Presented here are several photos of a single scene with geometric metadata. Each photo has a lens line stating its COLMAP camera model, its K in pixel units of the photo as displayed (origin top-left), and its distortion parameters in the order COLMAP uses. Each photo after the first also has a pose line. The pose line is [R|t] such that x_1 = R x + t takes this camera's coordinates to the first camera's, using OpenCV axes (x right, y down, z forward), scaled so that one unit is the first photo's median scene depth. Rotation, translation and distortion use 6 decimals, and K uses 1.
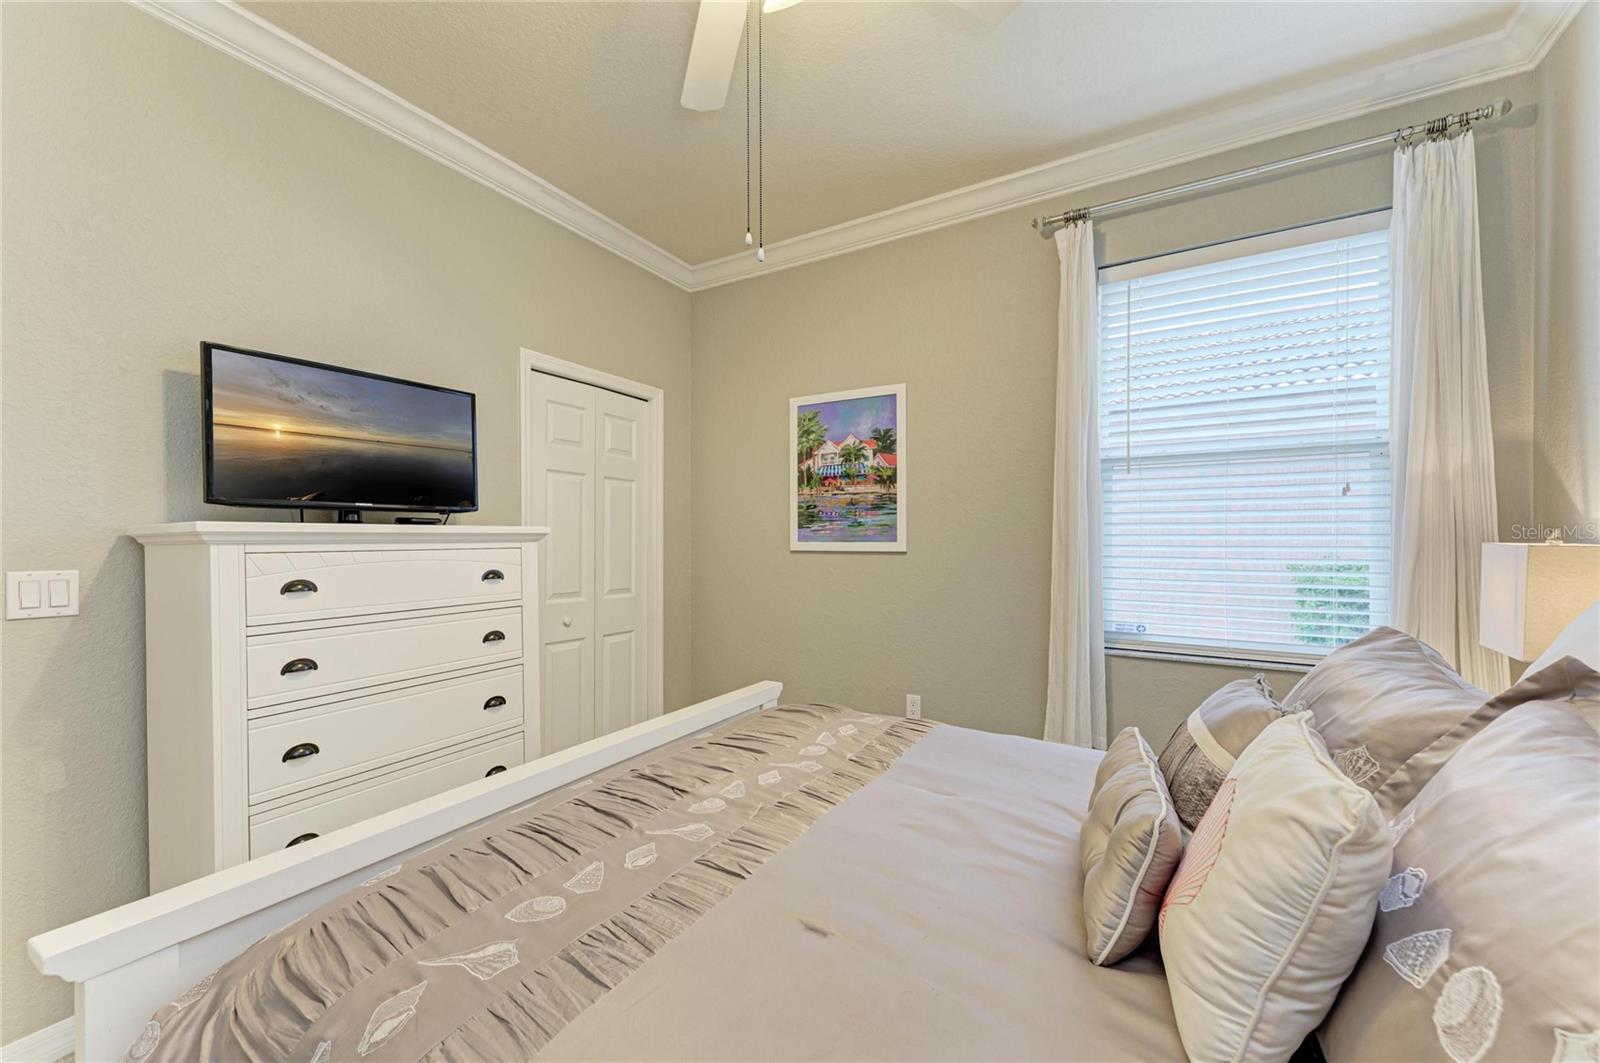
lens RADIAL K [[626.6, 0, 808.3], [0, 626.6, 543.8], [0, 0, 1]] dist [0.022954, -0.007101]
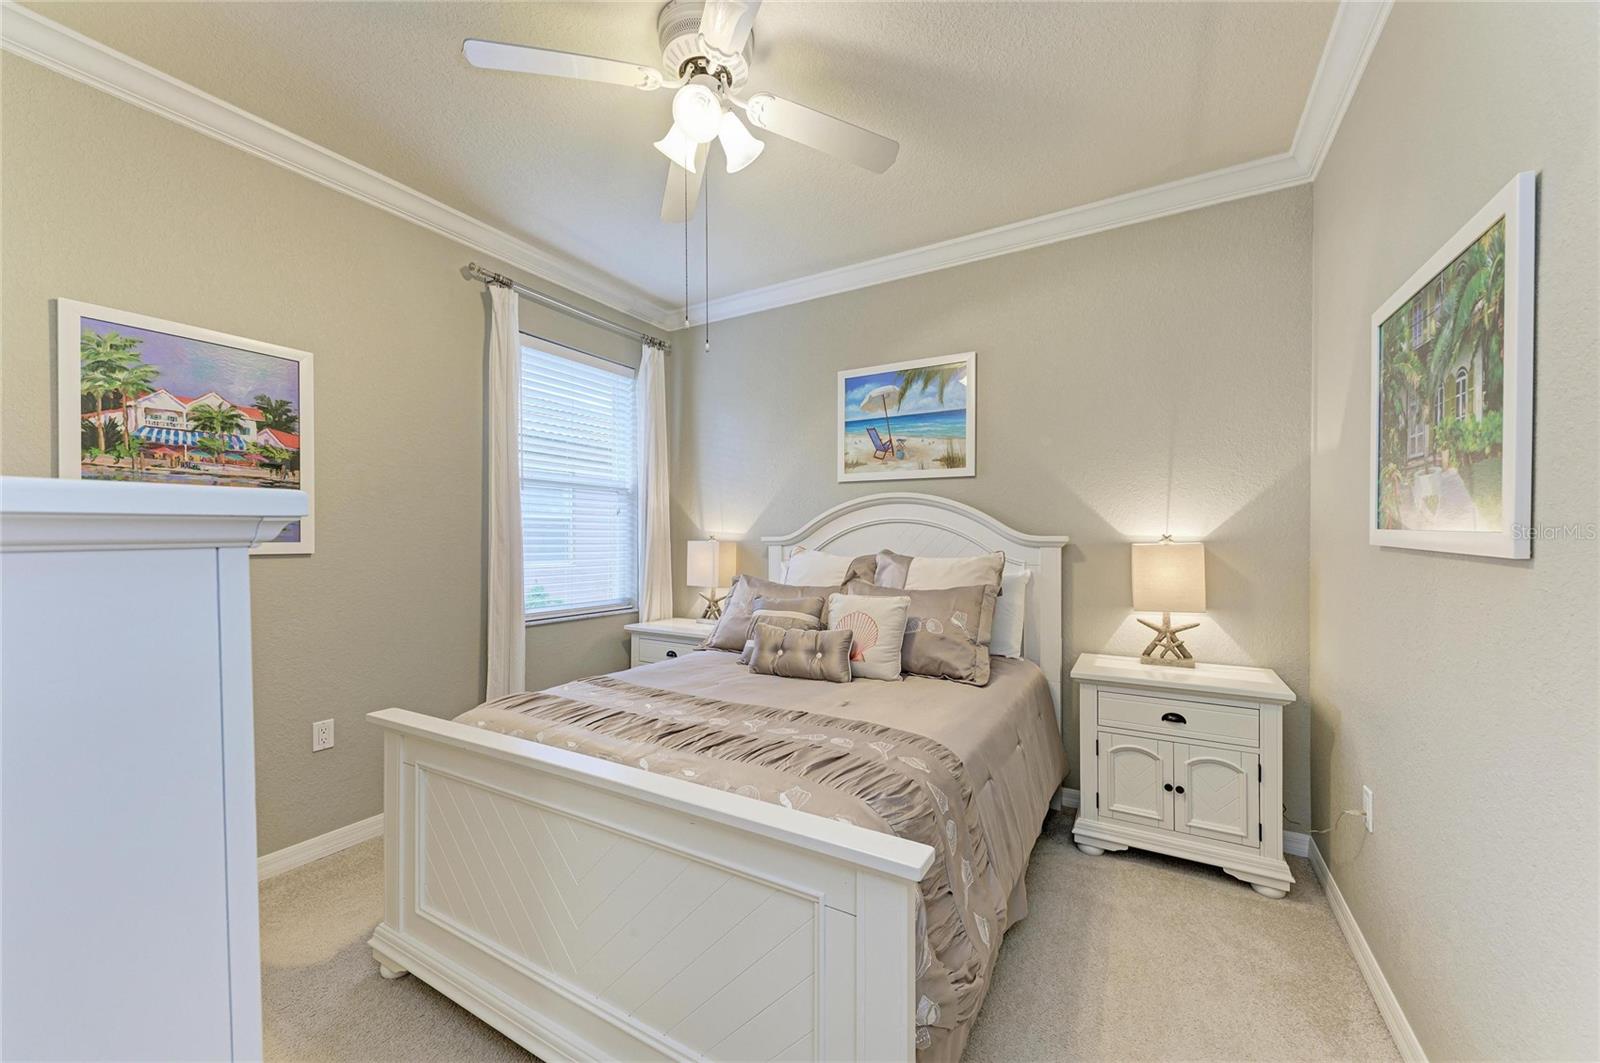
lens RADIAL K [[626.6, 0, 808.3], [0, 626.6, 543.8], [0, 0, 1]] dist [0.022954, -0.007101]
pose [[-0.021828, -0.009650, 0.999715, -0.672740], [0.003545, 0.999946, 0.009729, -0.006356], [-0.999755, 0.003756, -0.021793, 0.338026]]
